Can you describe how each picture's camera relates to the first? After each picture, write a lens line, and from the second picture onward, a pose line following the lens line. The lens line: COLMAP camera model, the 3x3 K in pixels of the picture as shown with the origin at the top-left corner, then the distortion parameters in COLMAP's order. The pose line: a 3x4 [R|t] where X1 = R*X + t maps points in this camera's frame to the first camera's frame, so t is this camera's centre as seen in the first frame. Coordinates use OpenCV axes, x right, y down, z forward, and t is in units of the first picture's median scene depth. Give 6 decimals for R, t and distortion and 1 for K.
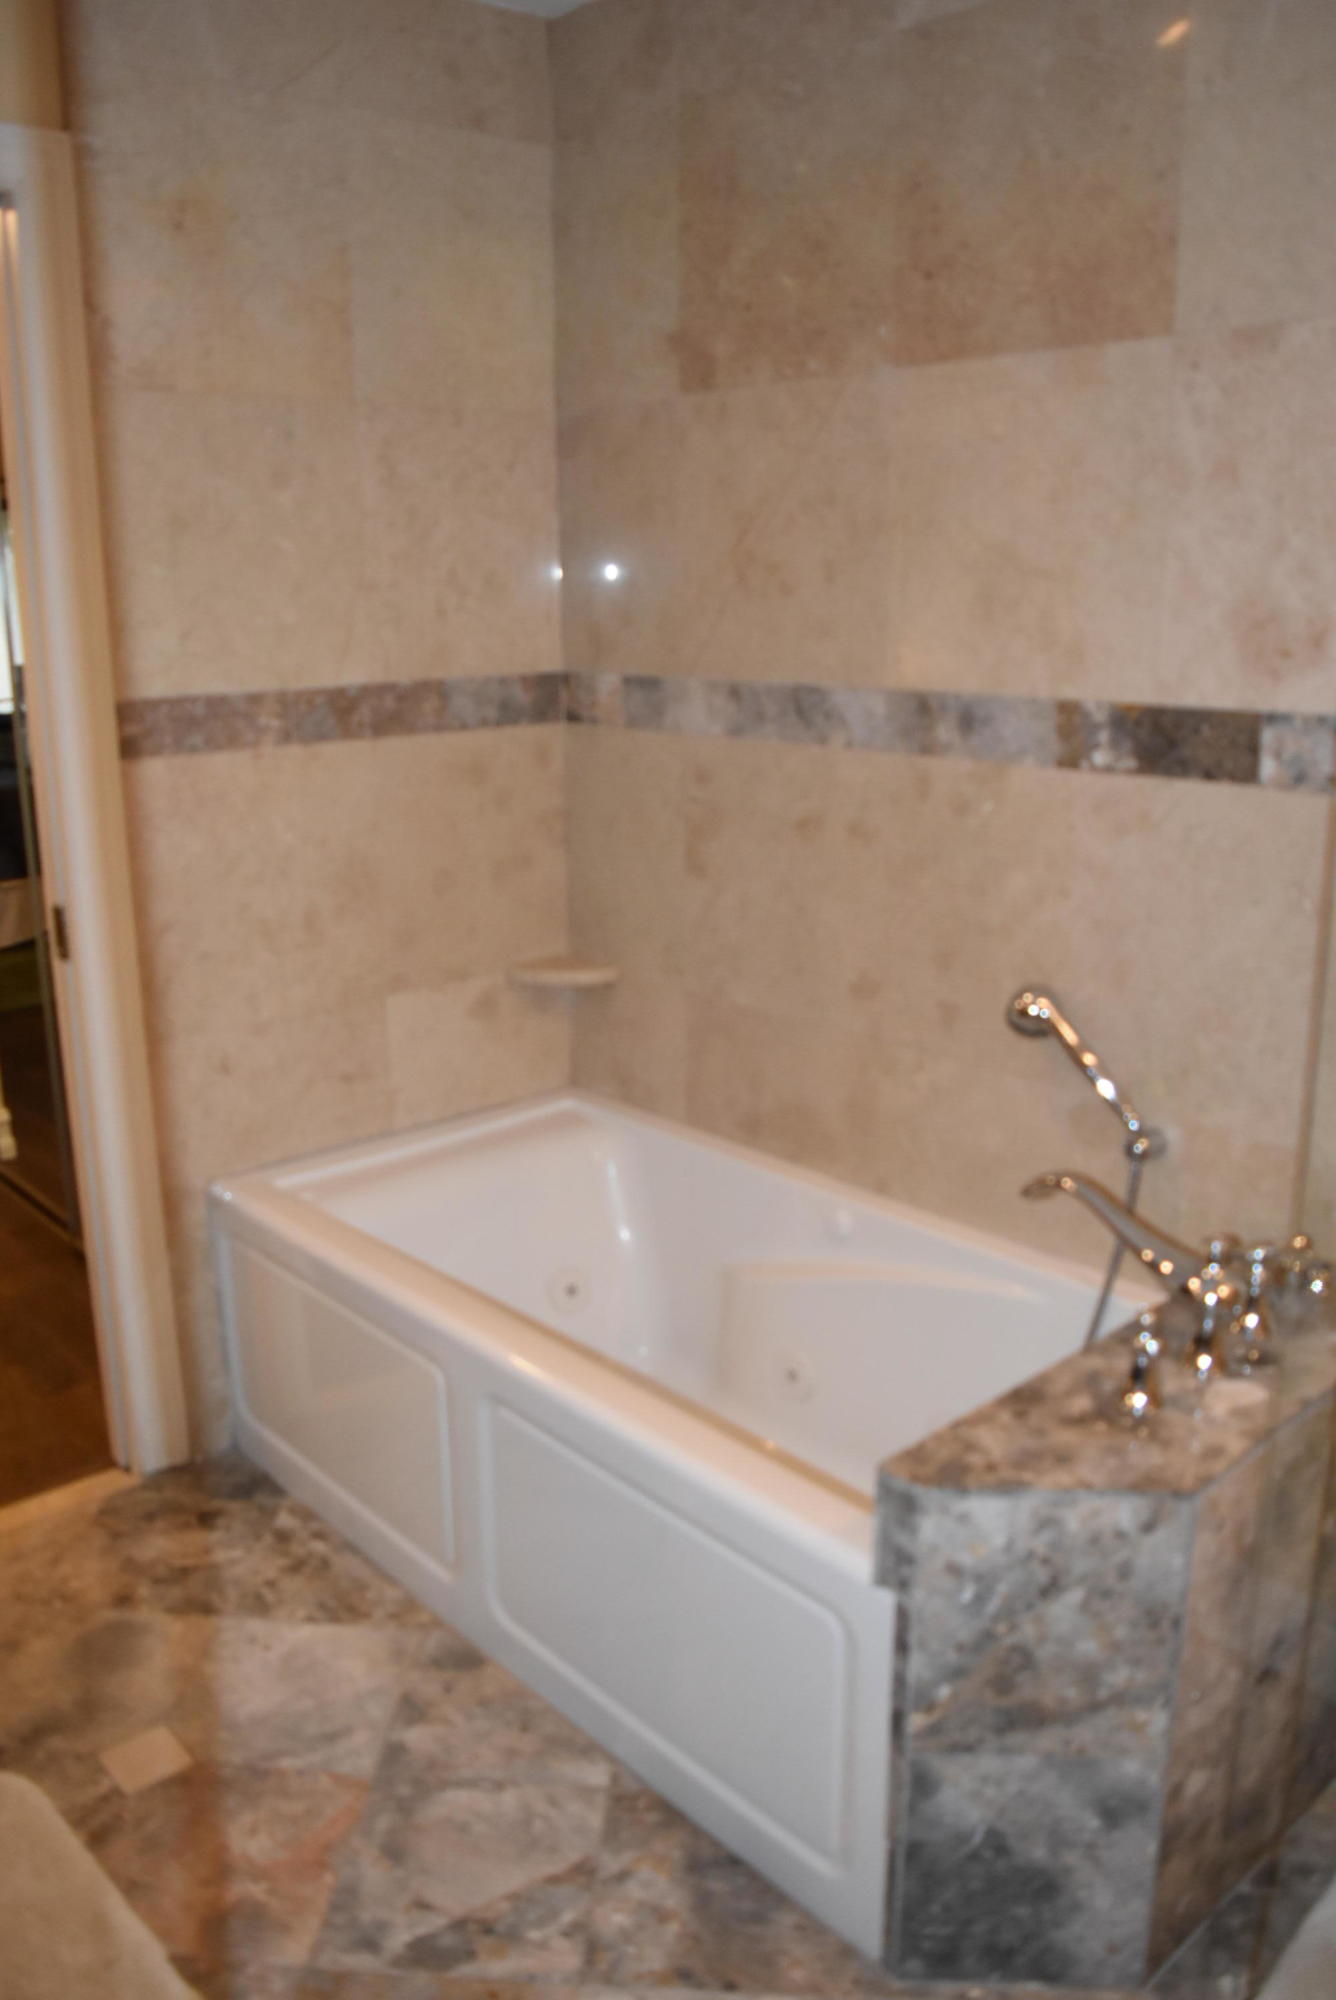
lens RADIAL K [[1583.8, 0, 672.1], [0, 1583.8, 998.2], [0, 0, 1]] dist [-0.098062, 0.021551]
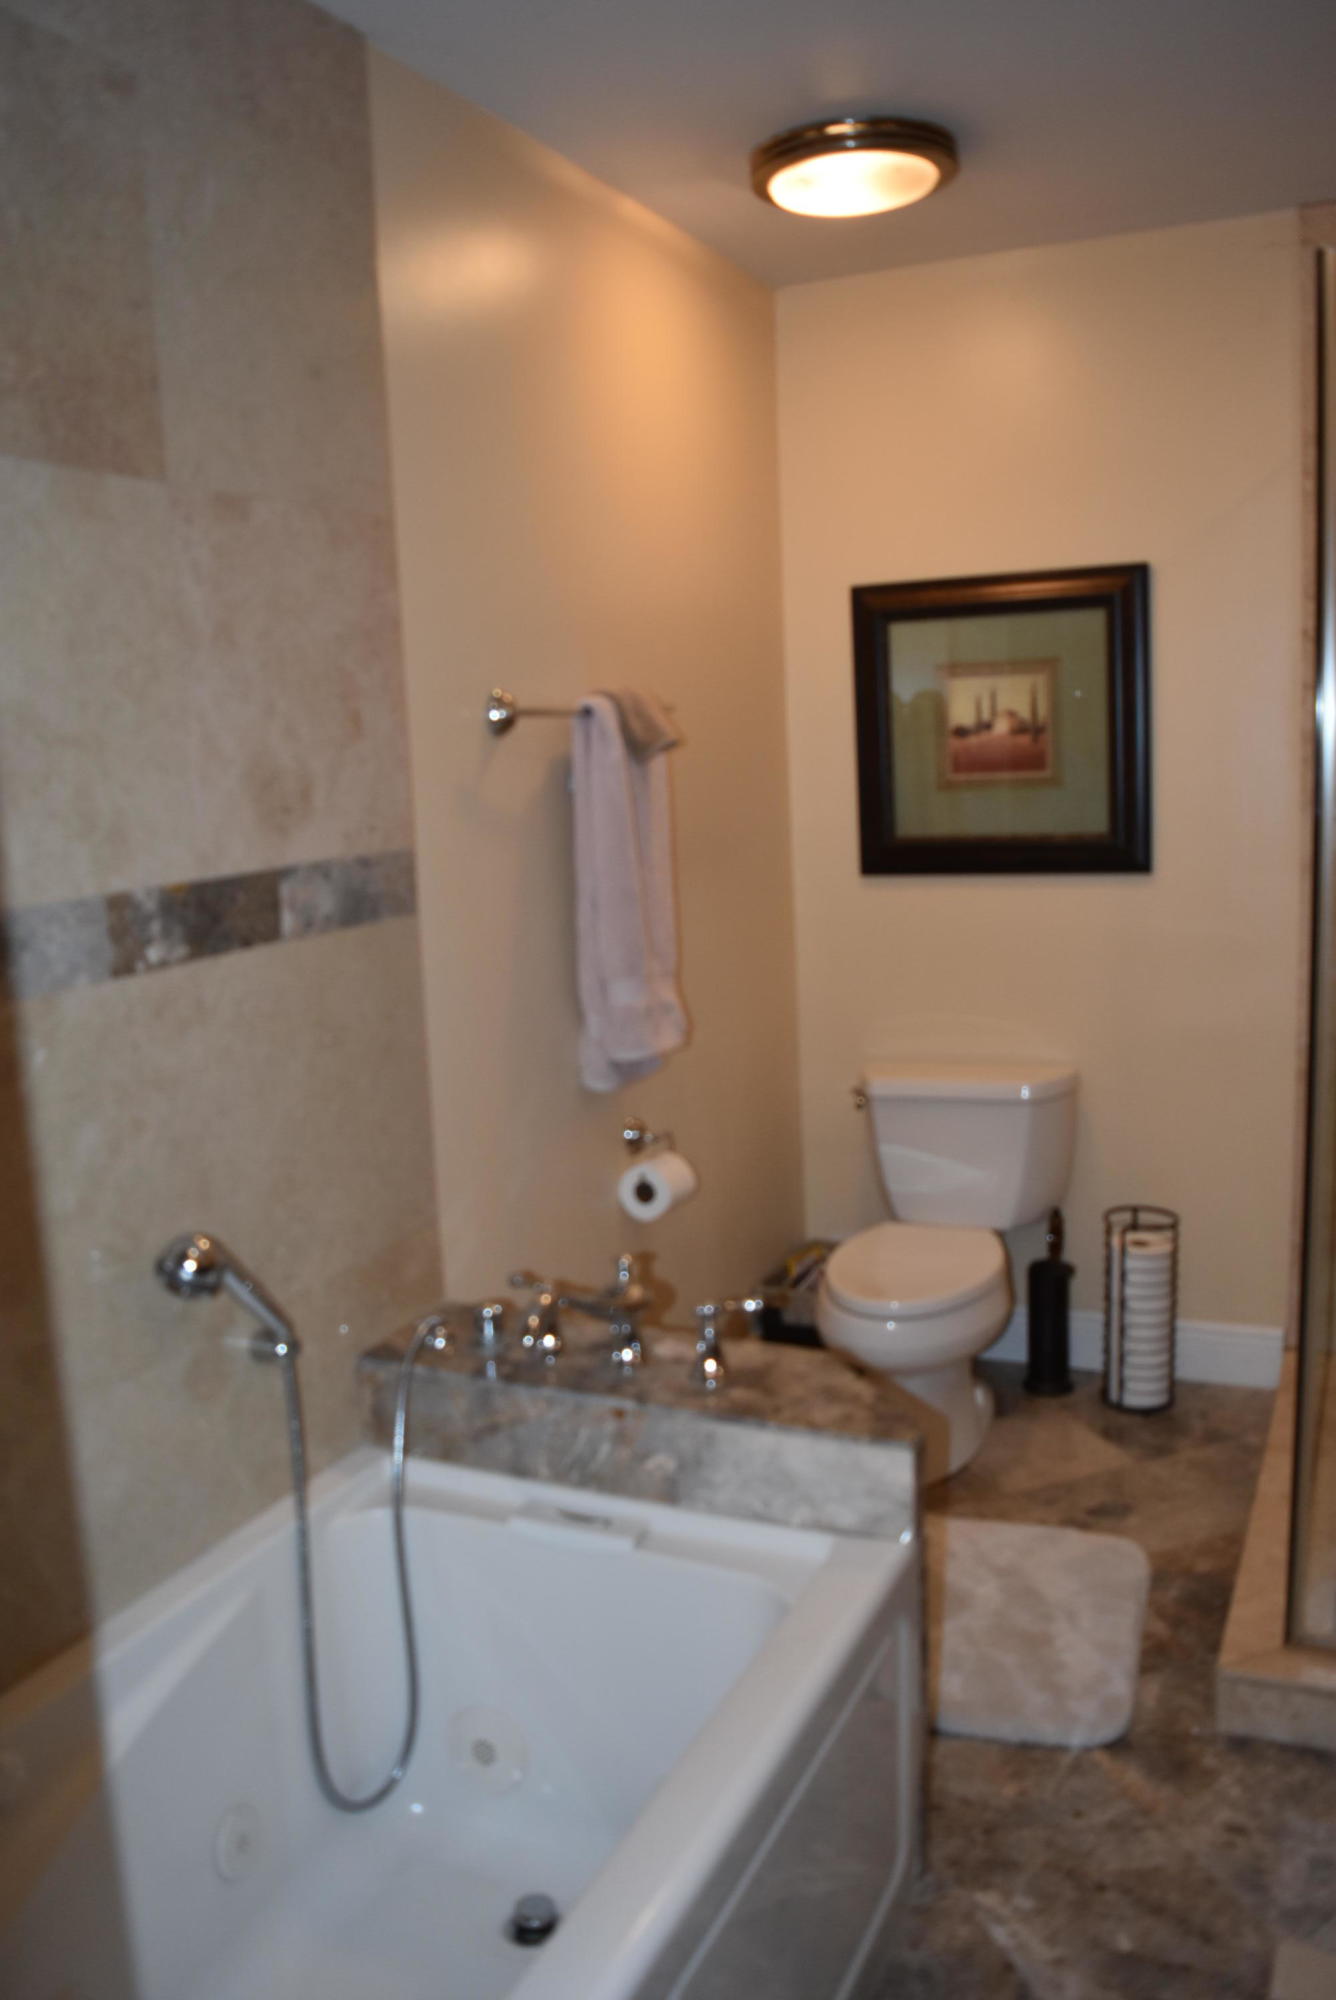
lens RADIAL K [[1583.8, 0, 658.1], [0, 1583.8, 988.0], [0, 0, 1]] dist [-0.098062, 0.021551]
pose [[-0.389294, -0.114222, 0.914004, -0.637140], [0.282092, 0.929819, 0.236348, -0.270707], [-0.876855, 0.349842, -0.329752, 1.092868]]
